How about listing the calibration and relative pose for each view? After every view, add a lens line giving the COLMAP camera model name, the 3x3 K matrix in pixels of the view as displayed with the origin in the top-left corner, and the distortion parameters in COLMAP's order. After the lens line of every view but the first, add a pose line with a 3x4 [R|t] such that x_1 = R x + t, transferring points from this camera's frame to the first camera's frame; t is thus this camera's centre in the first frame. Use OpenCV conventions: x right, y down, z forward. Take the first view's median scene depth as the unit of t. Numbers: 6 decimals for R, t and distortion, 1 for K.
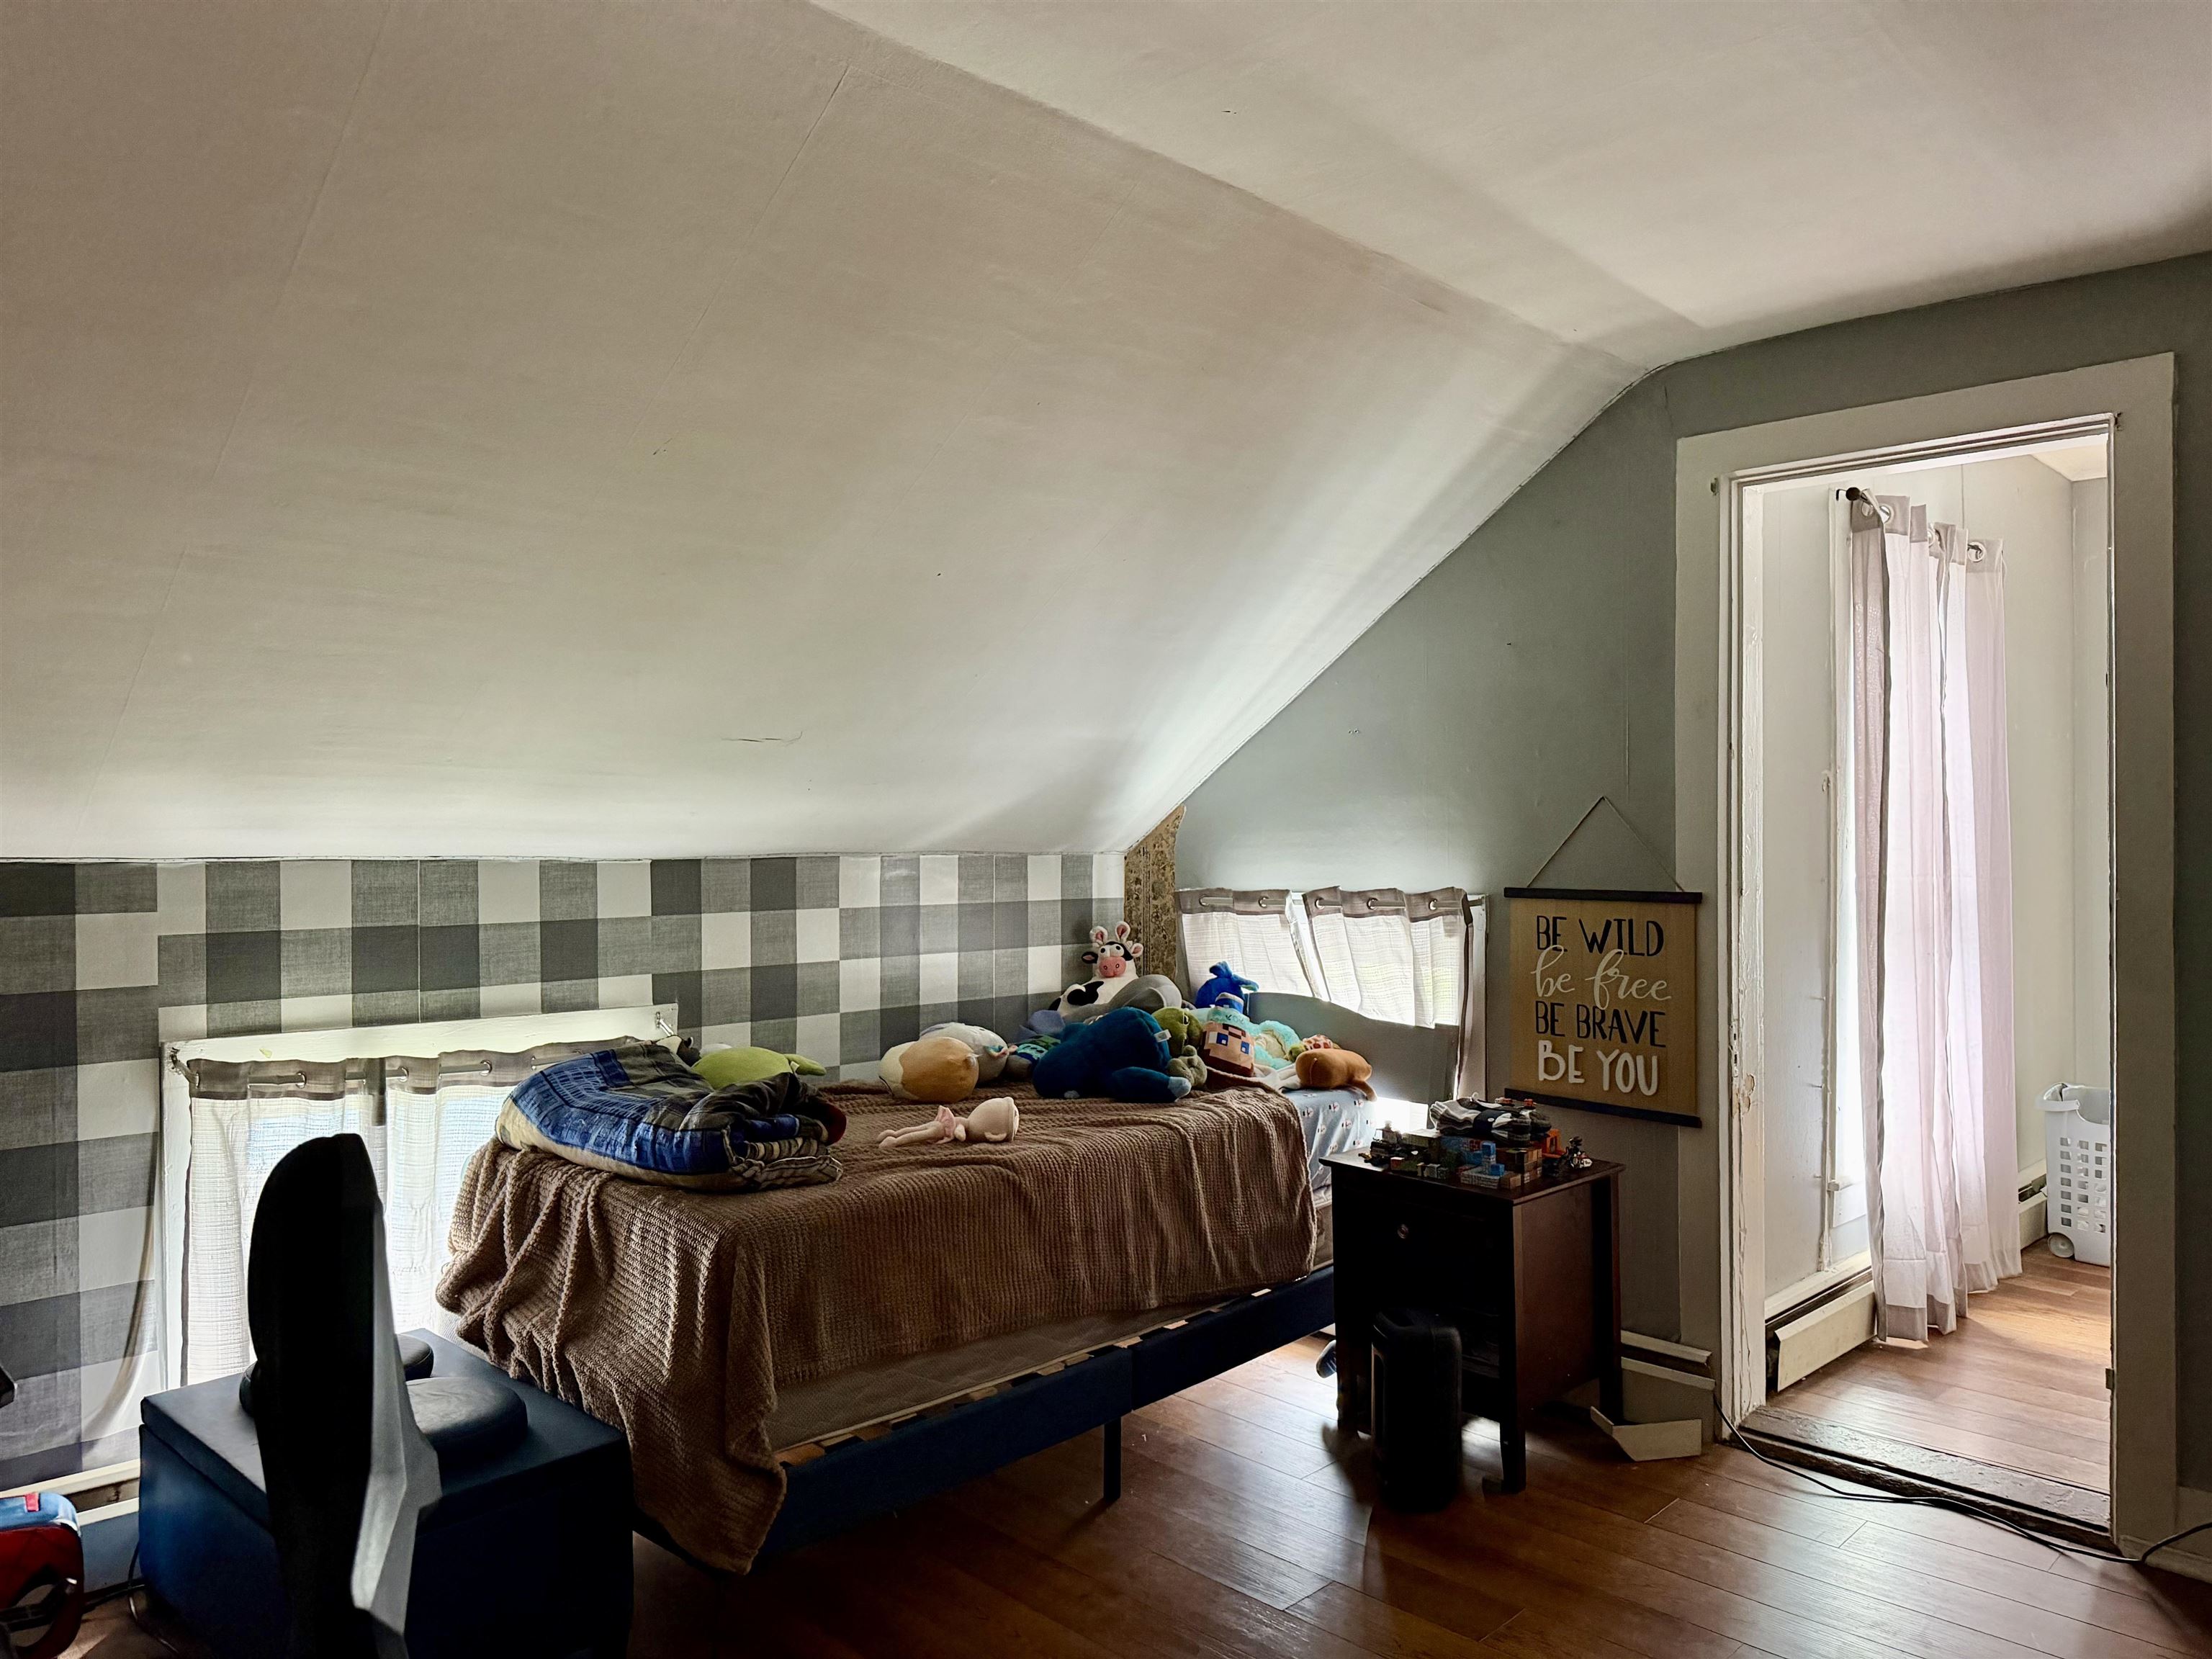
lens RADIAL K [[1549.0, 0, 1101.3], [0, 1549.0, 830.6], [0, 0, 1]] dist [0.072492, -0.104394]
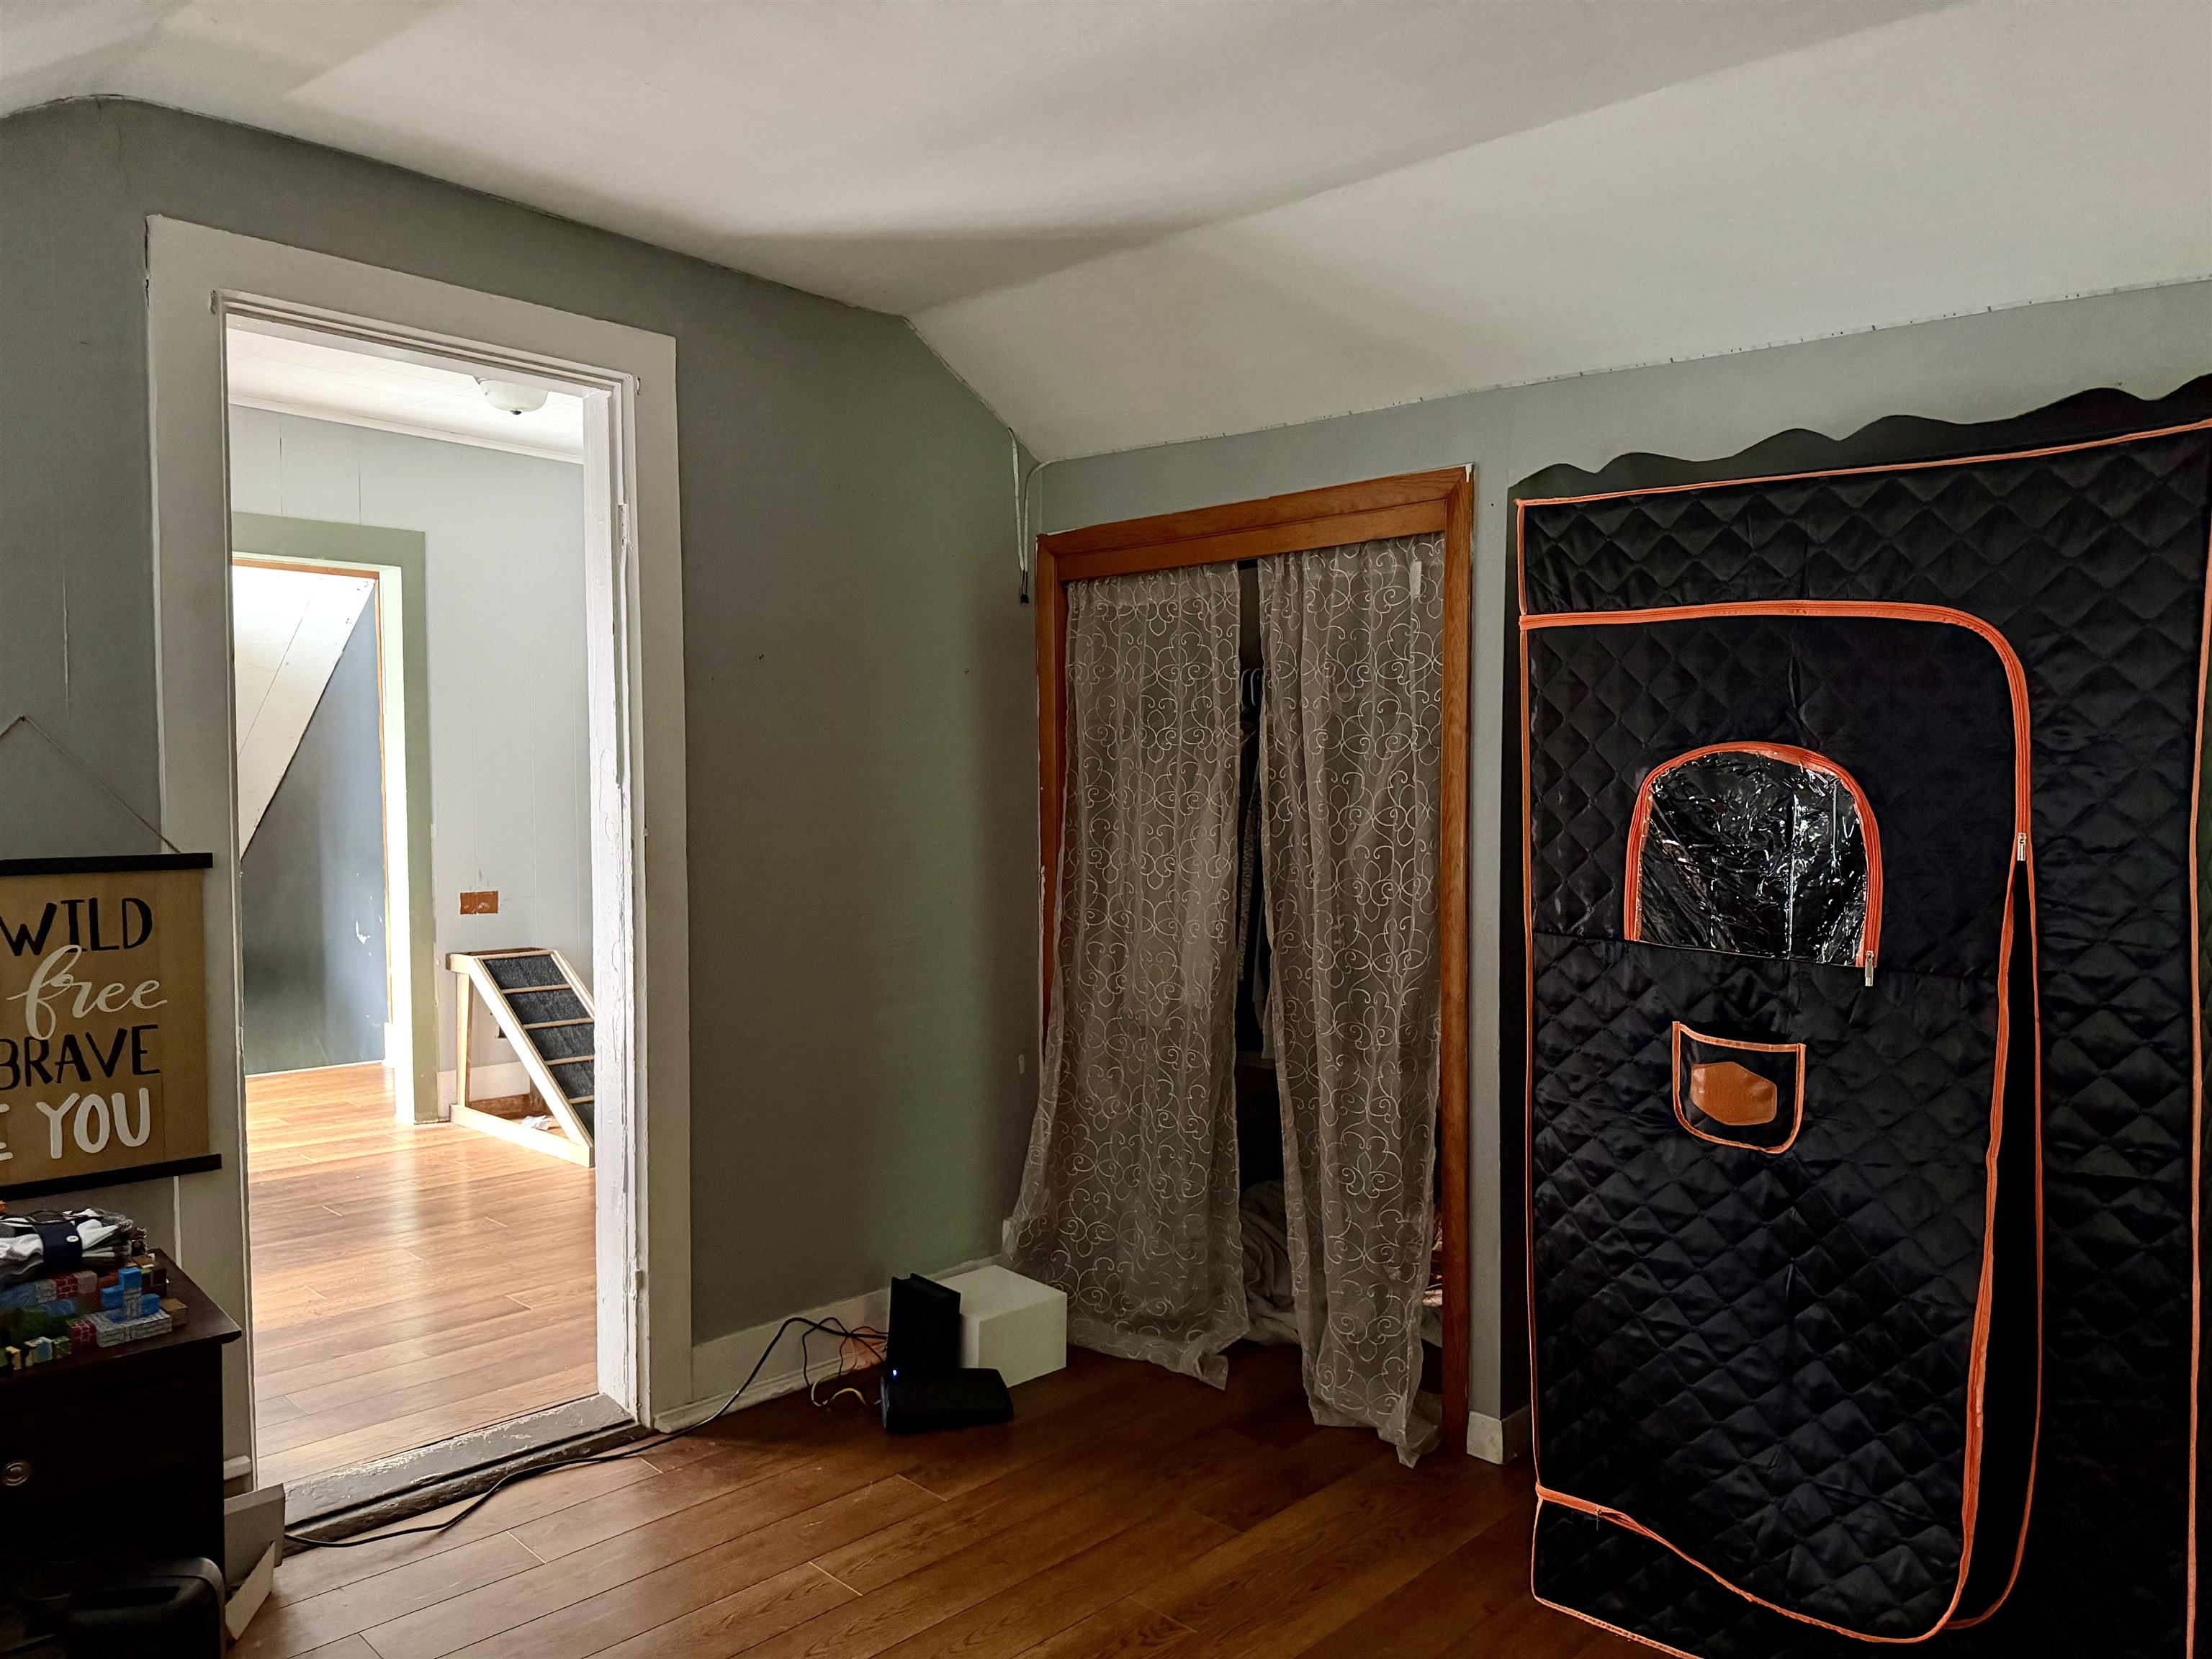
lens RADIAL K [[1549.0, 0, 1098.3], [0, 1549.0, 827.2], [0, 0, 1]] dist [0.072492, -0.104394]
pose [[-0.031677, -0.035493, 0.998868, -0.355708], [-0.006173, 0.999357, 0.035315, -0.000755], [-0.999479, -0.005048, -0.031876, 0.589597]]
